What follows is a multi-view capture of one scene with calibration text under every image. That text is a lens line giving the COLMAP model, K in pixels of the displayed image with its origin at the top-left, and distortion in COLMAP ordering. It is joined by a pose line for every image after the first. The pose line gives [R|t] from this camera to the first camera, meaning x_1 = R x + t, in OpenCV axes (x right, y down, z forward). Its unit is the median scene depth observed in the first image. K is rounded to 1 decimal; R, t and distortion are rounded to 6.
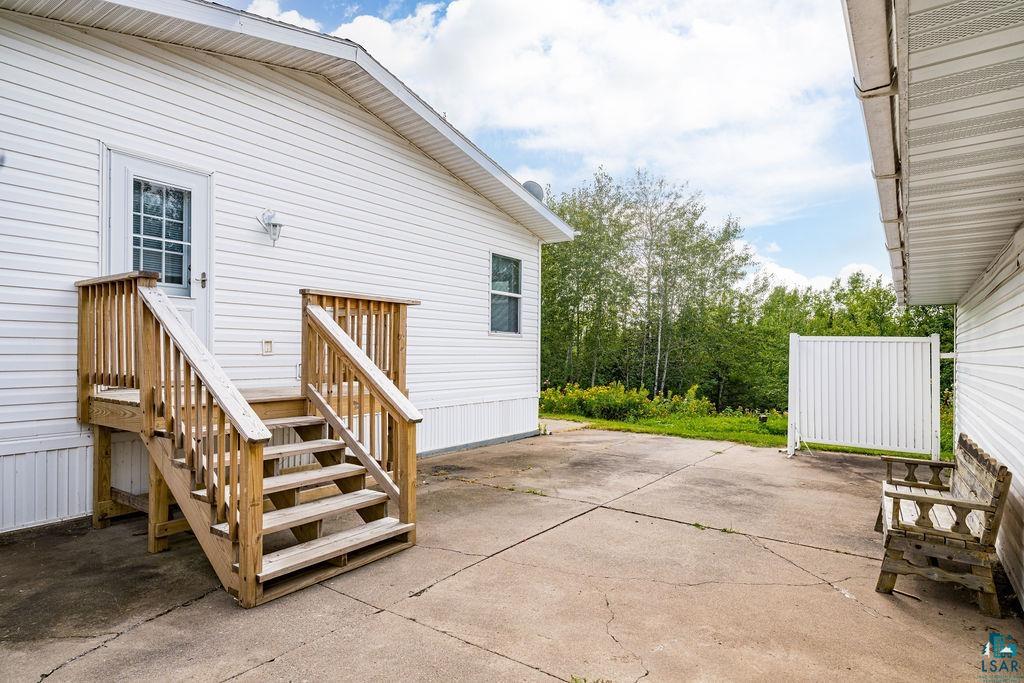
lens RADIAL K [[548.8, 0, 514.1], [0, 548.8, 345.5], [0, 0, 1]] dist [0.001074, 0.000385]
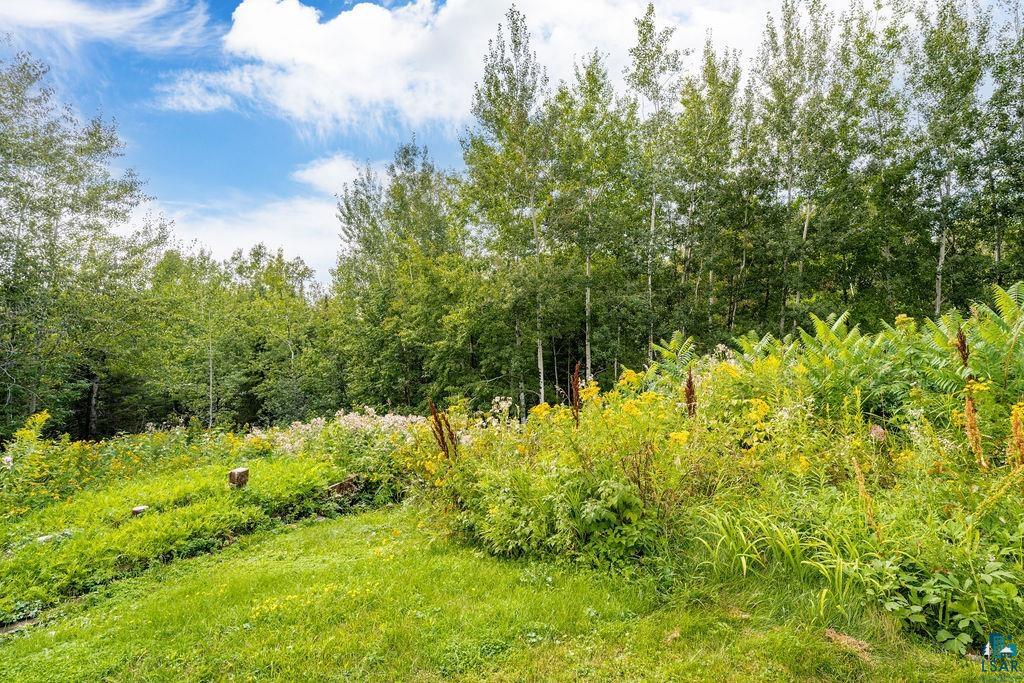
lens RADIAL K [[548.8, 0, 514.1], [0, 548.8, 345.5], [0, 0, 1]] dist [0.001074, 0.000385]
pose [[0.517195, -0.041976, 0.854837, 0.082648], [0.013395, 0.999071, 0.040955, 0.006030], [-0.855763, -0.009731, 0.517277, 0.243650]]
